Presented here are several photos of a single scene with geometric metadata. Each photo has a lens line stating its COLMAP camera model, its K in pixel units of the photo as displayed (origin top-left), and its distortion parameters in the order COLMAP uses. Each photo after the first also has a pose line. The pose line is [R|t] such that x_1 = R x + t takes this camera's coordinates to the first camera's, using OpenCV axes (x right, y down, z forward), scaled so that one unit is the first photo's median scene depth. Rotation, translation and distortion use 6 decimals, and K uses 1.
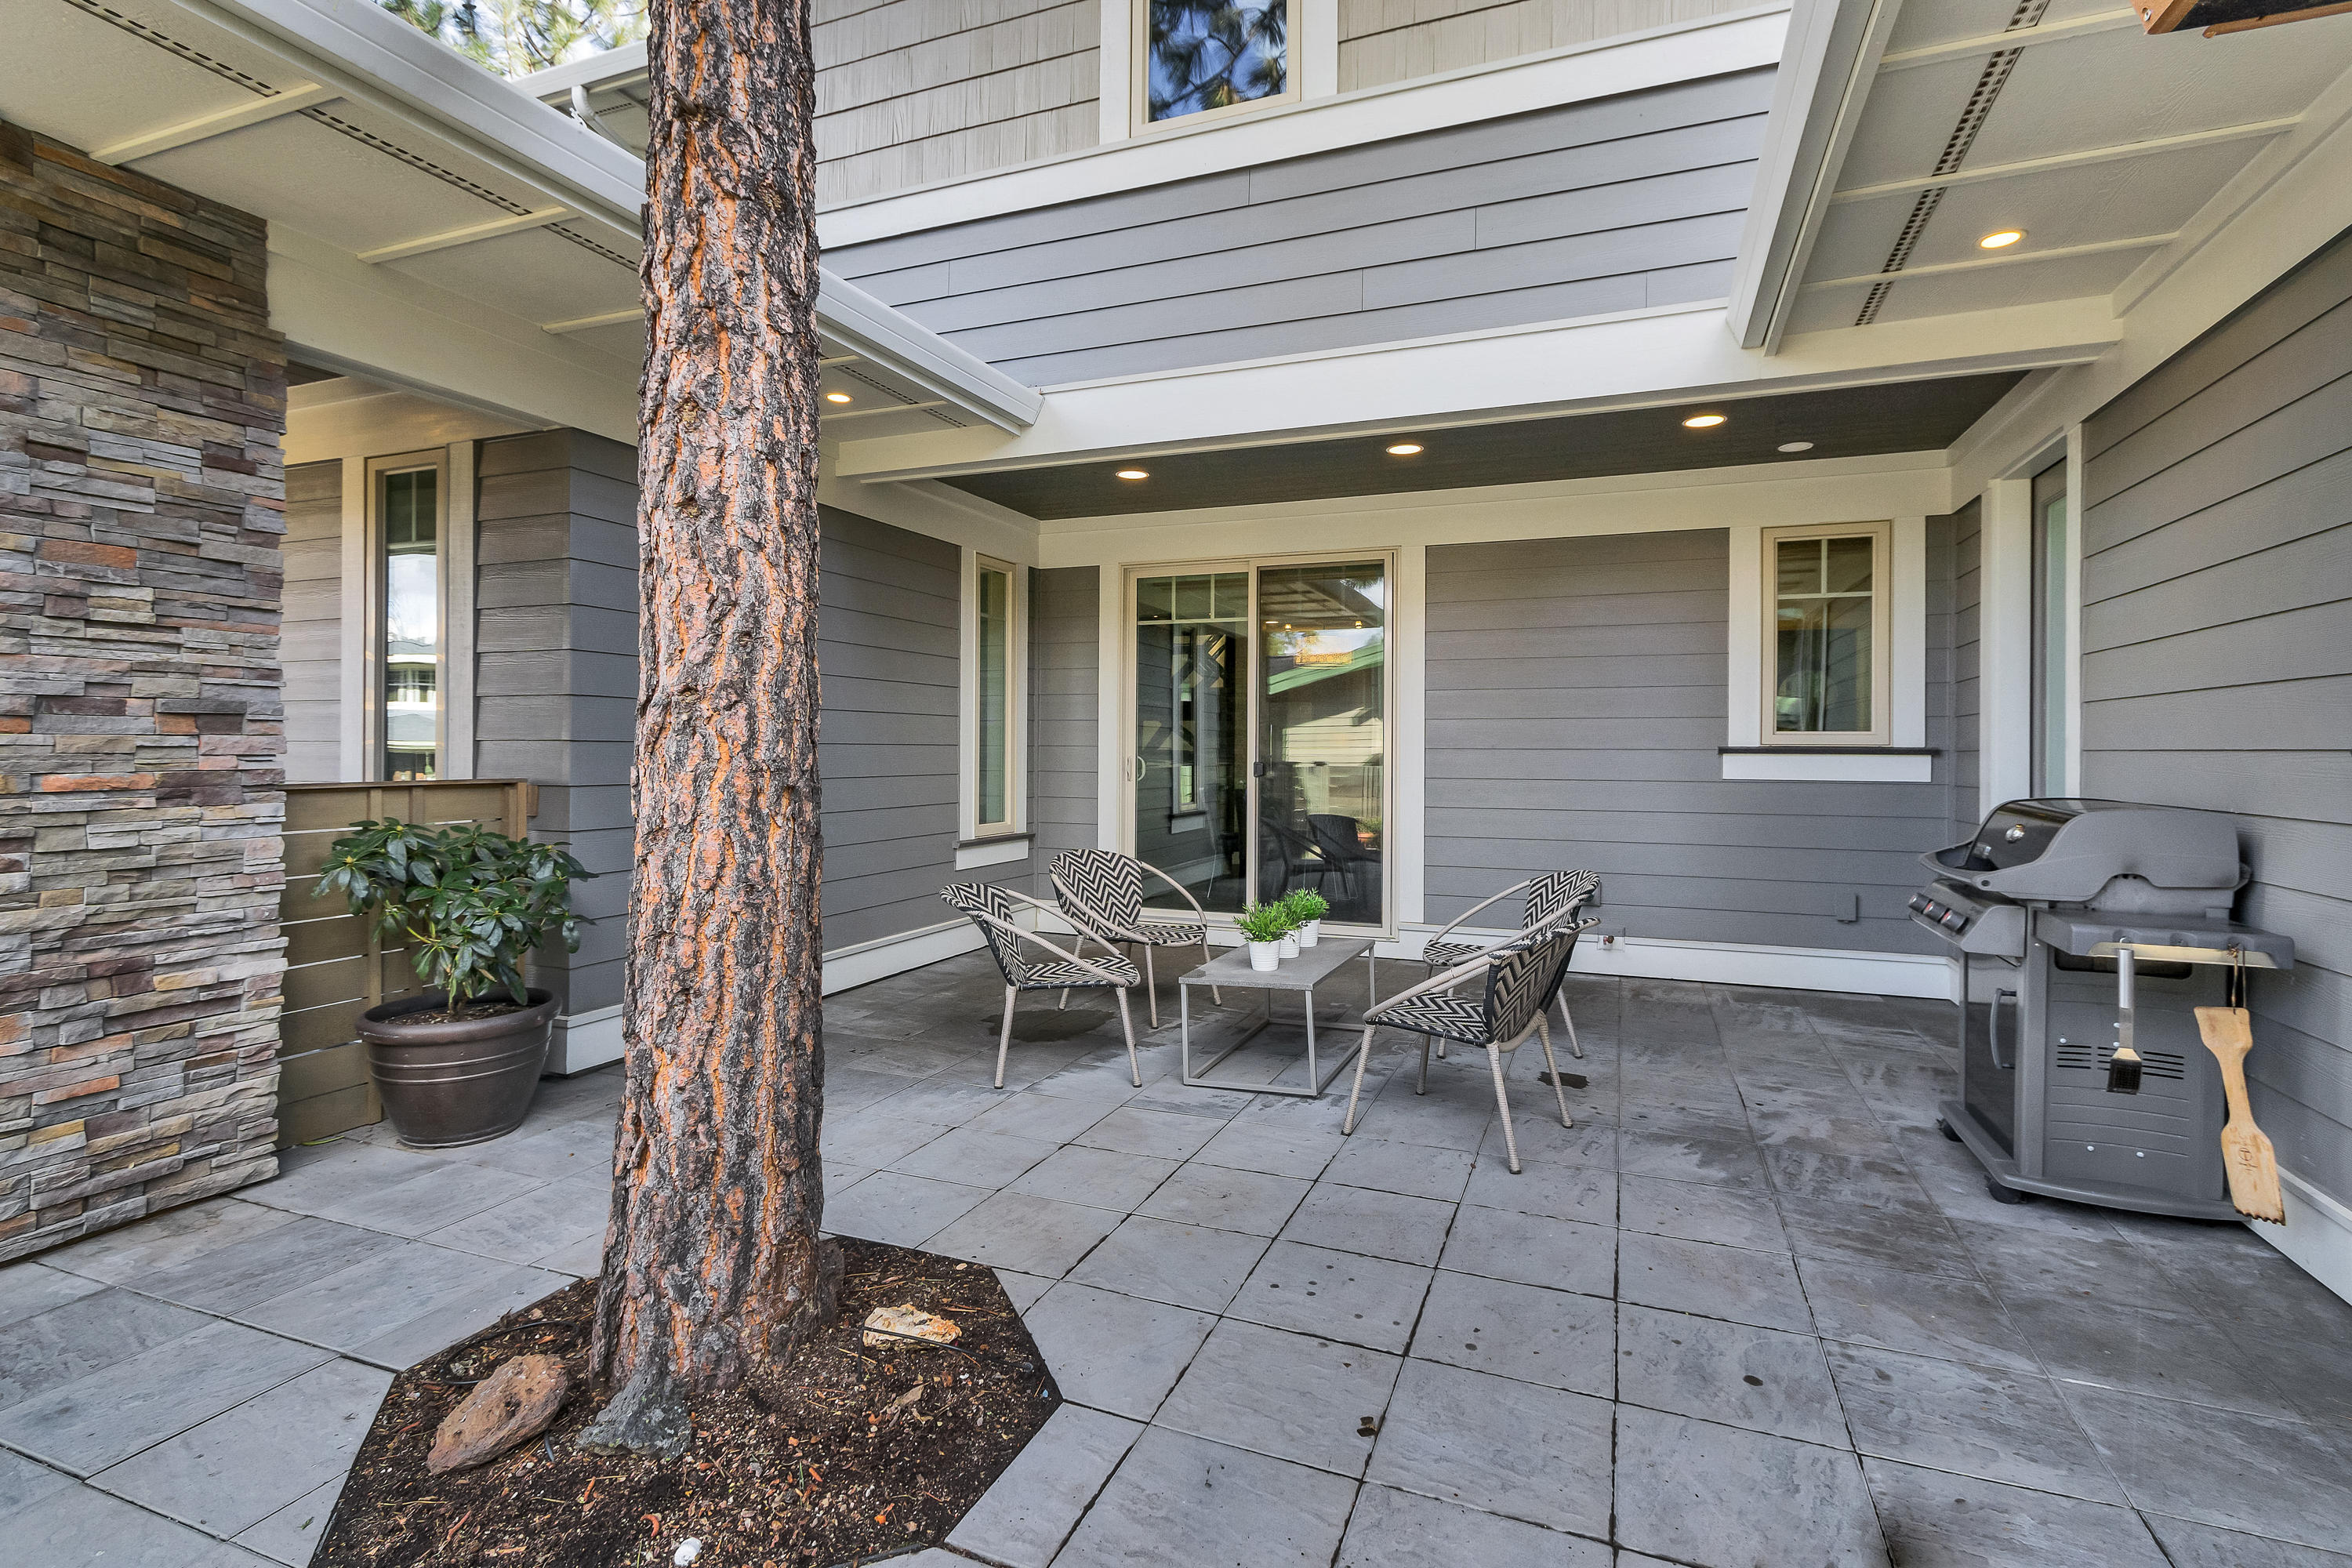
lens RADIAL K [[1061.1, 0, 1227.2], [0, 1061.1, 750.1], [0, 0, 1]] dist [0.003852, 0.000294]
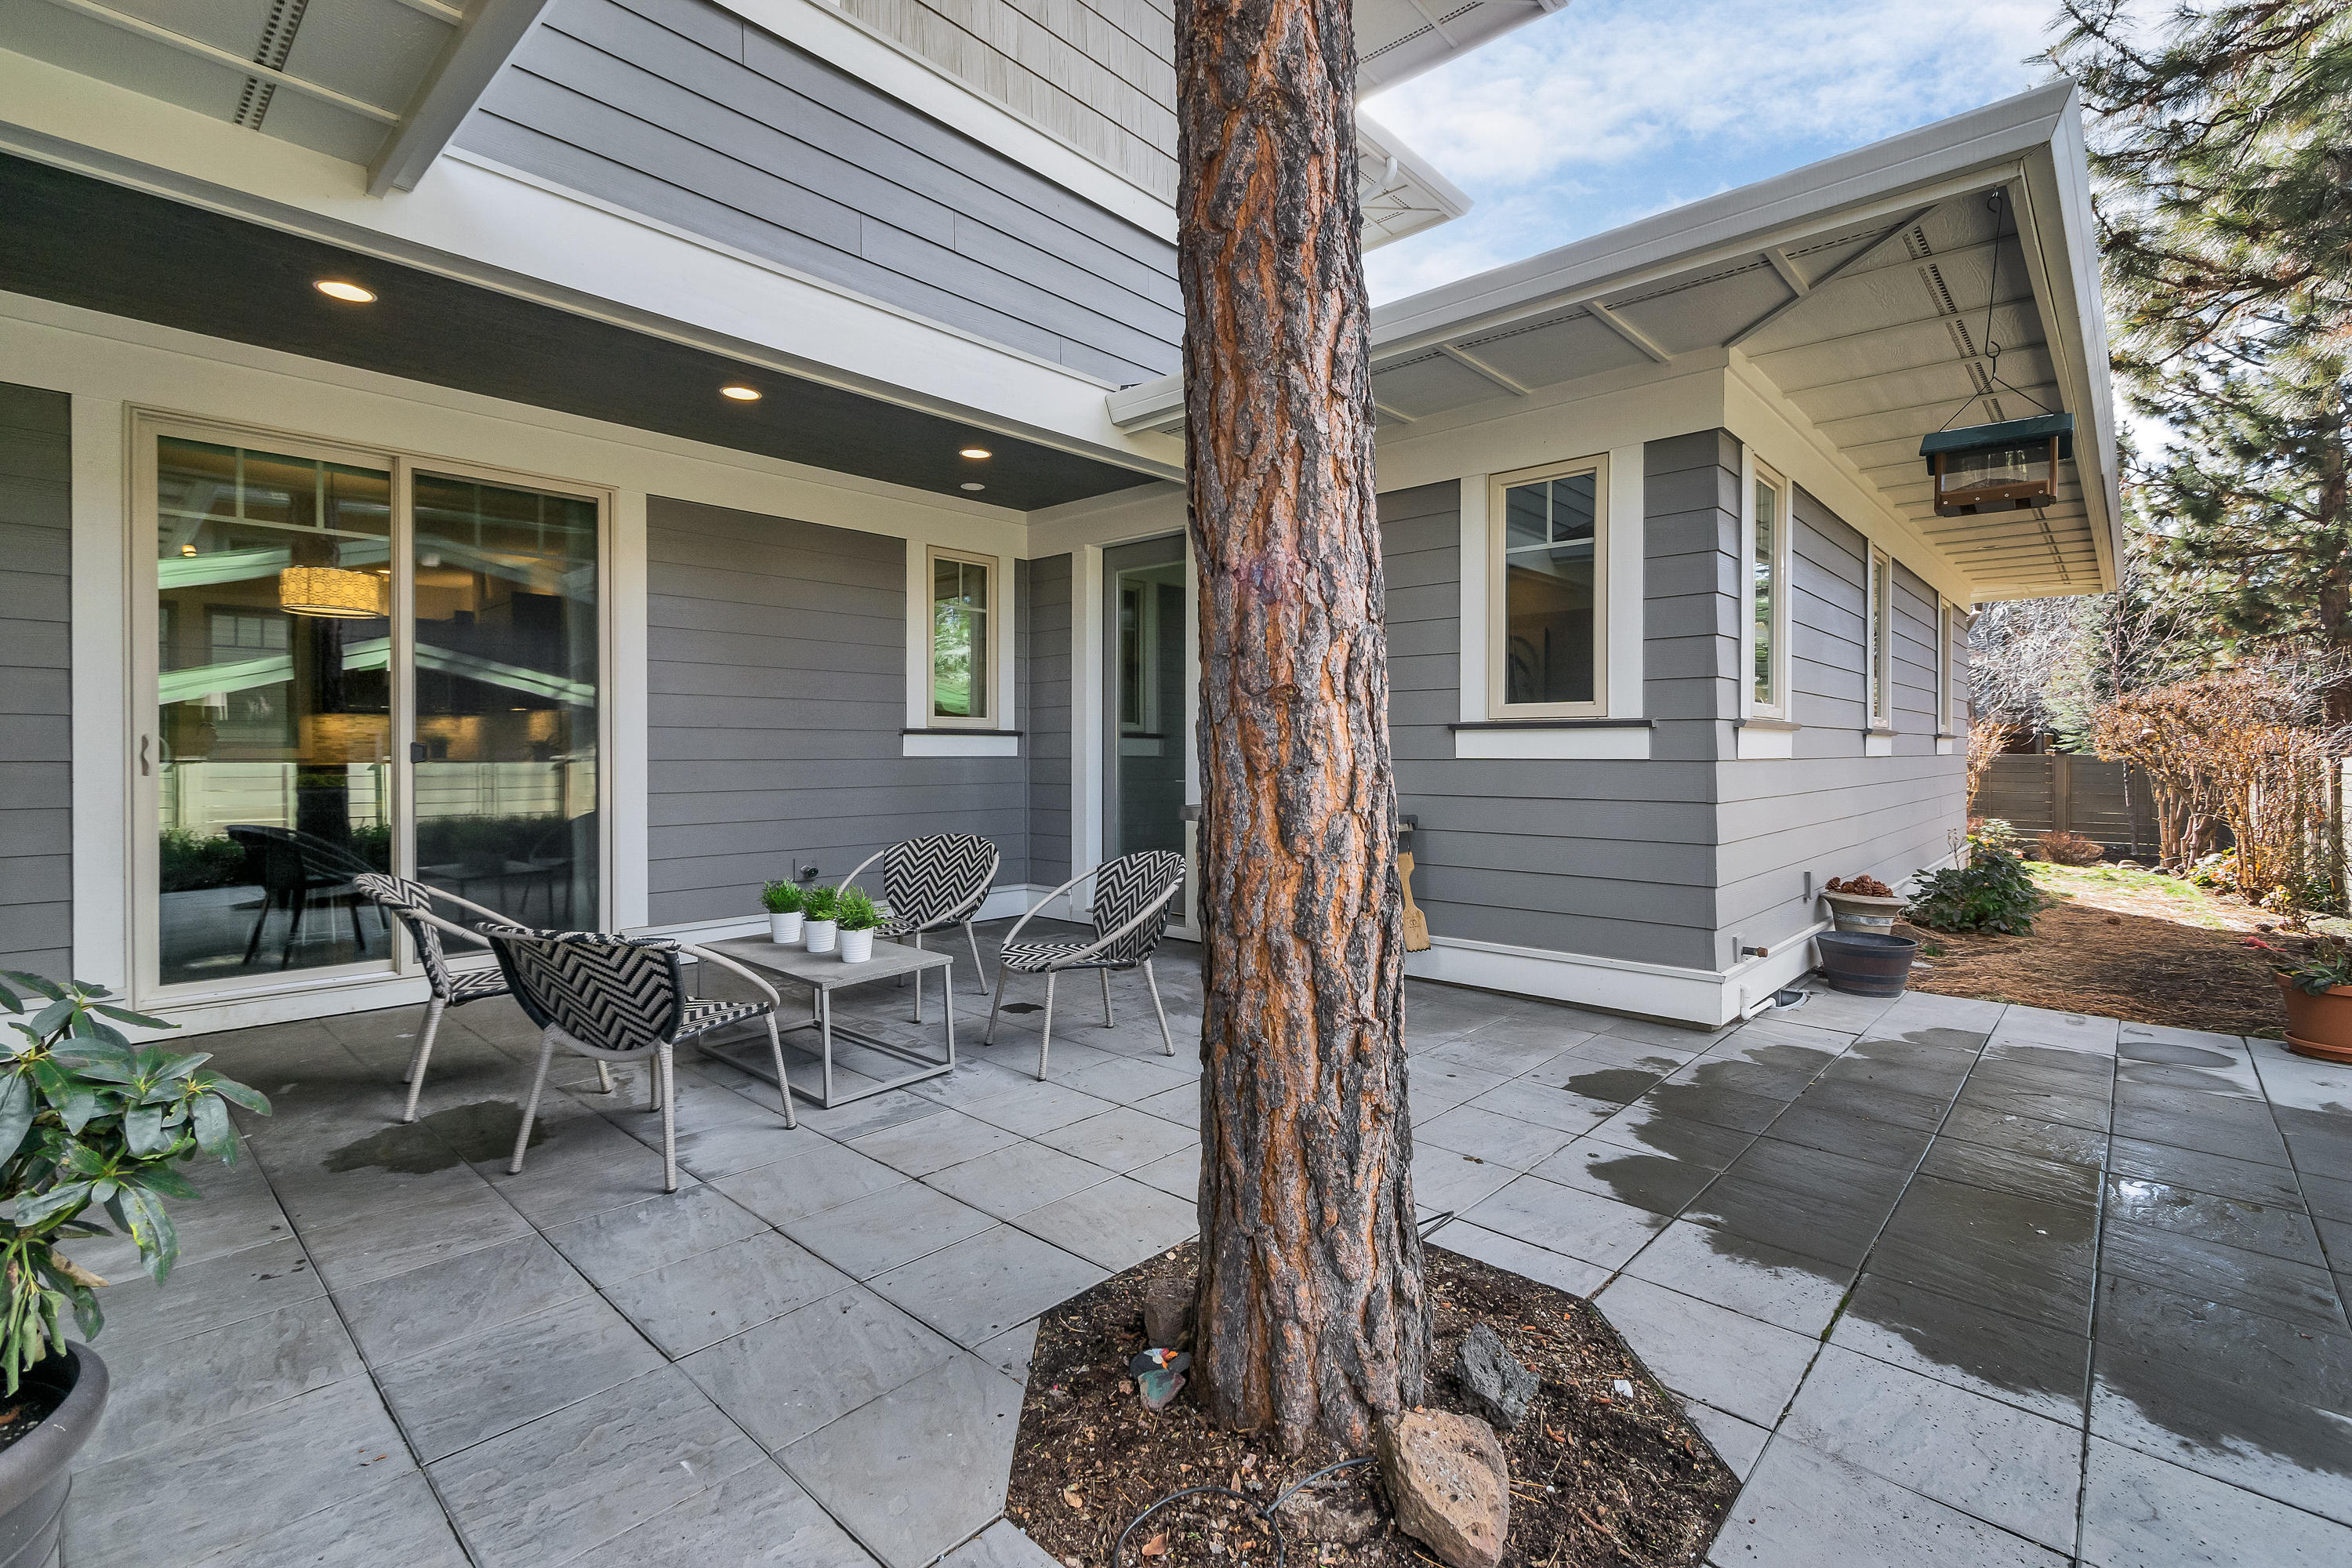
lens RADIAL K [[1061.1, 0, 1169.6], [0, 1061.1, 762.0], [0, 0, 1]] dist [0.003852, 0.000294]
pose [[0.387913, -0.016403, 0.921550, -0.739504], [0.008163, 0.999864, 0.014361, 0.028562], [-0.921660, 0.001952, 0.387994, 0.432149]]
